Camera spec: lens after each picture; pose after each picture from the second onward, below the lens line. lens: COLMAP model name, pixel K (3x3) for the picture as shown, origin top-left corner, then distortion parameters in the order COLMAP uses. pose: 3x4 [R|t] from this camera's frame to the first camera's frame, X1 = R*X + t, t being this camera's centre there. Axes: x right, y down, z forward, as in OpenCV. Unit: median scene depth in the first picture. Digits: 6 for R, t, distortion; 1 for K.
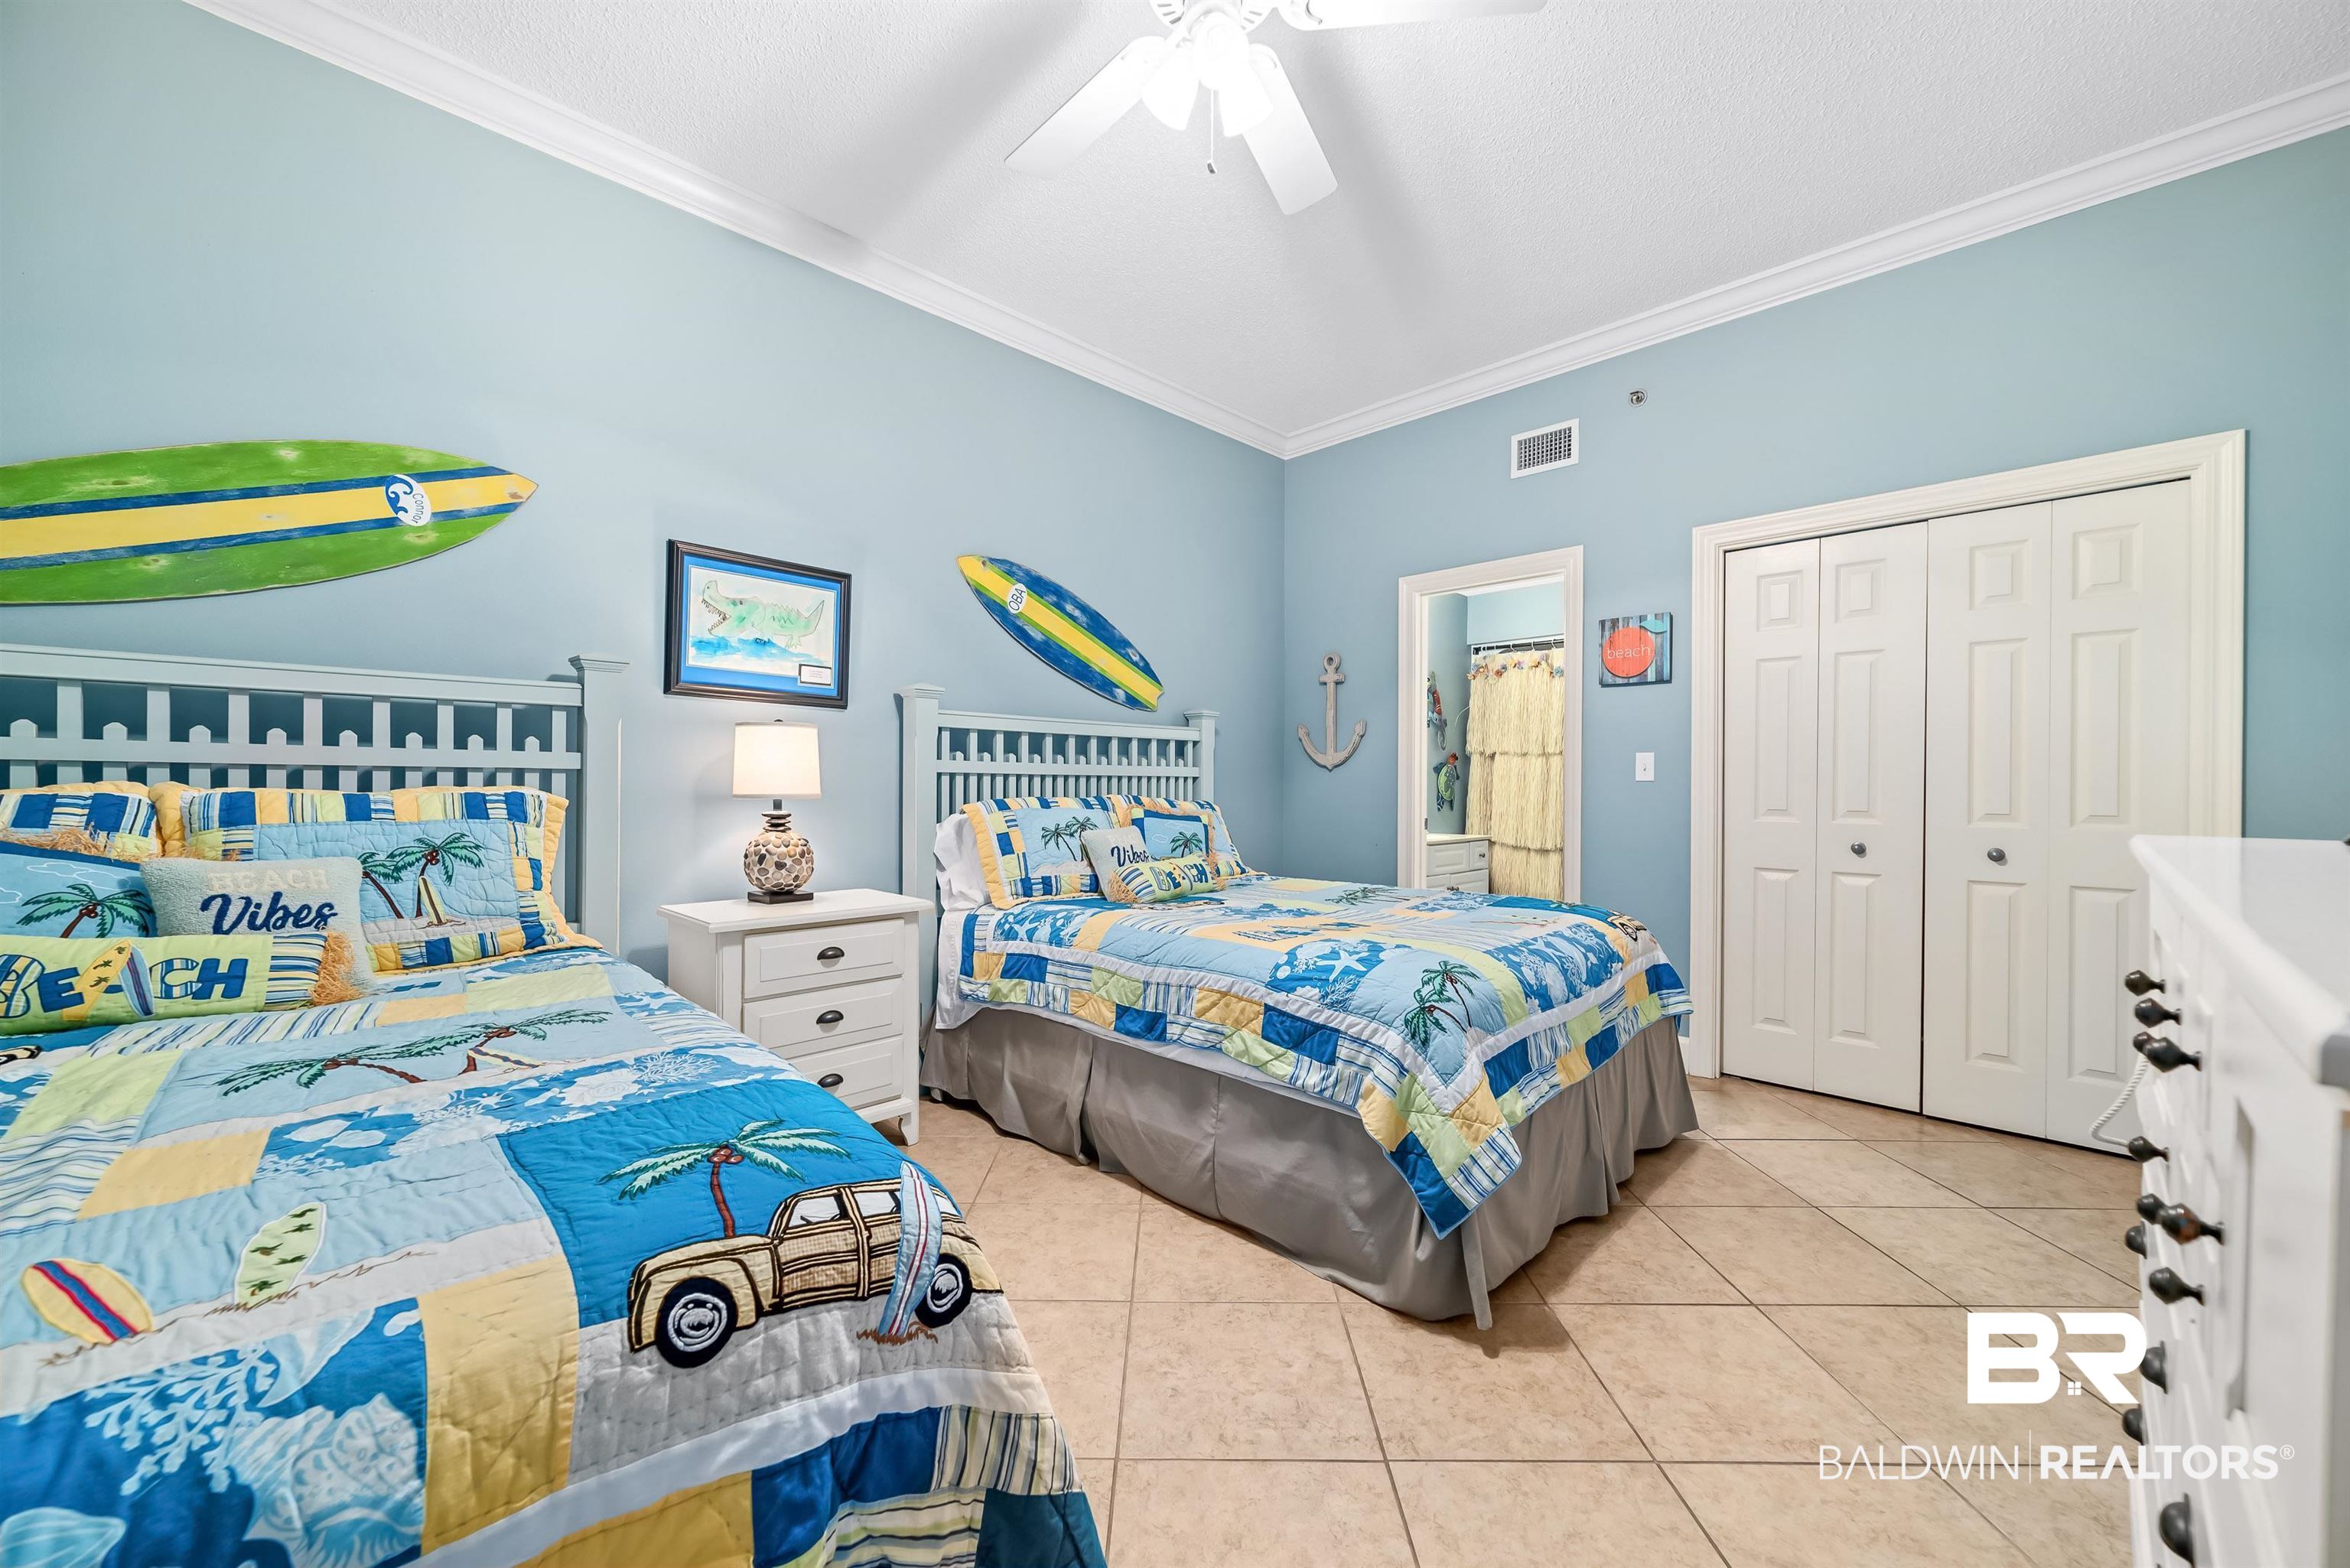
lens RADIAL K [[894.2, 0, 1178.0], [0, 894.2, 762.3], [0, 0, 1]] dist [-0.000441, -0.000032]
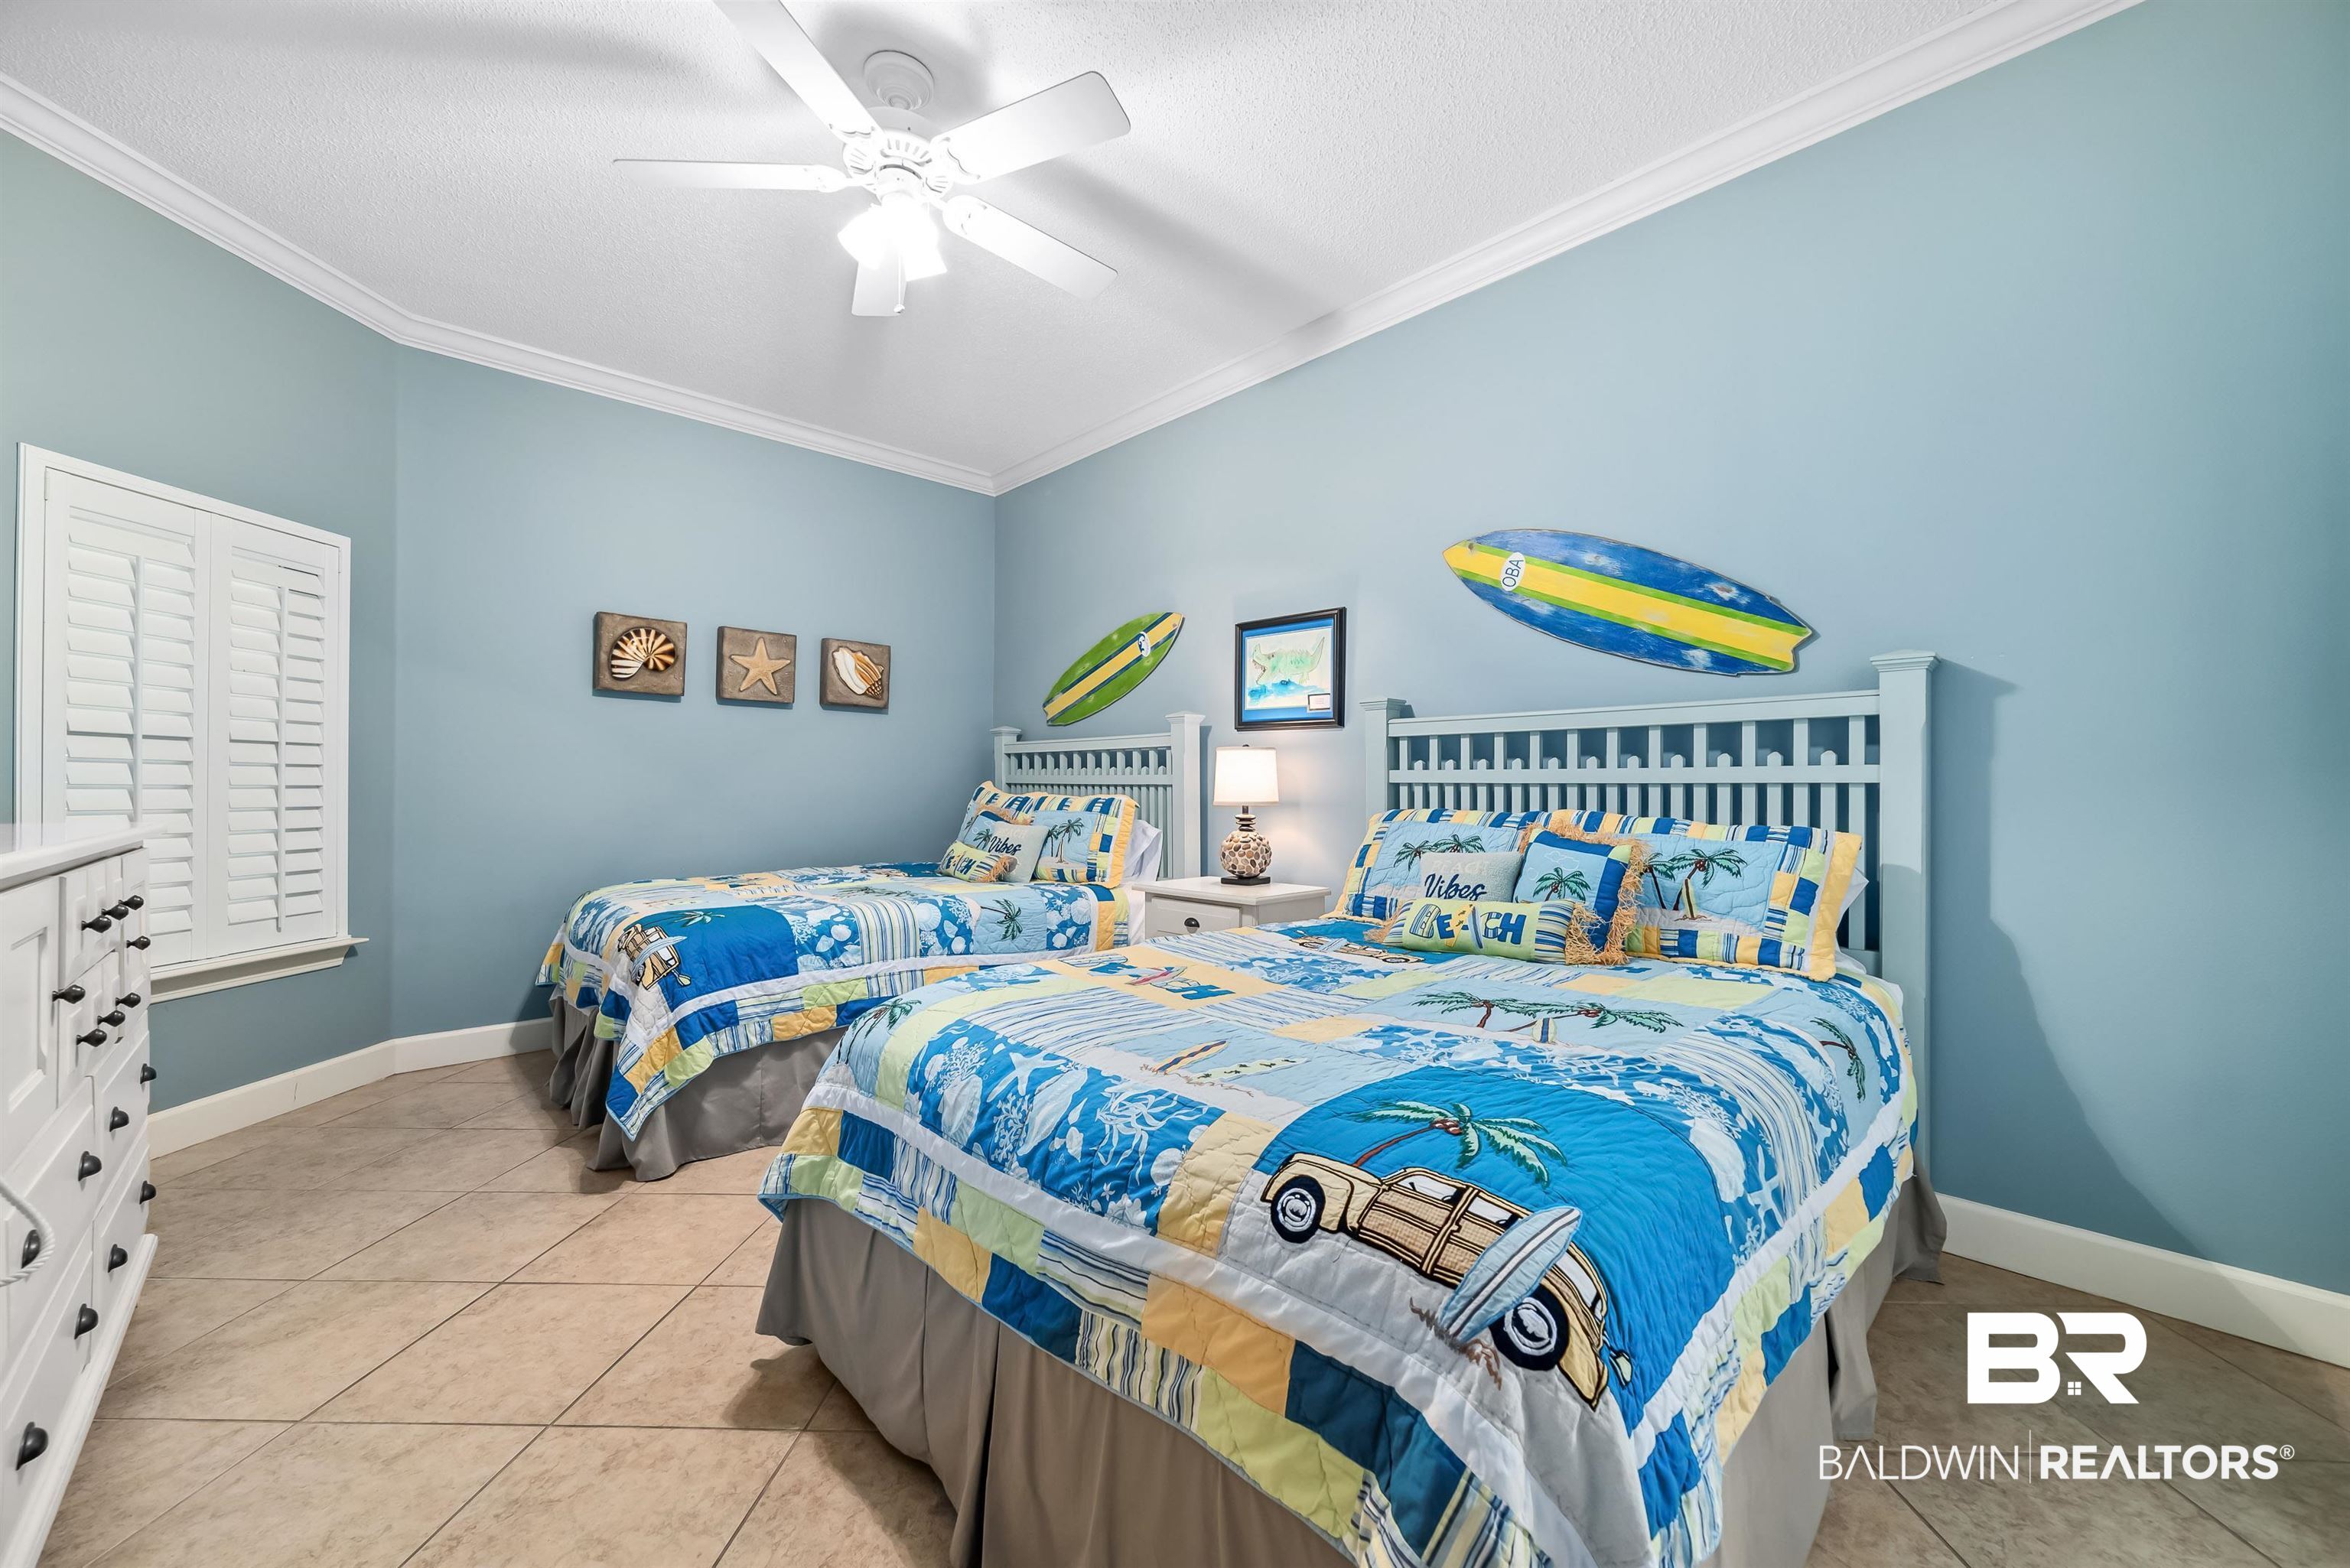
lens RADIAL K [[902.8, 0, 1174.6], [0, 902.8, 788.7], [0, 0, 1]] dist [-0.000692, 0.000232]
pose [[-0.031026, -0.006144, -0.999500, 0.611606], [0.017064, 0.999832, -0.006676, 0.017114], [0.999373, -0.017263, -0.030916, 0.644815]]
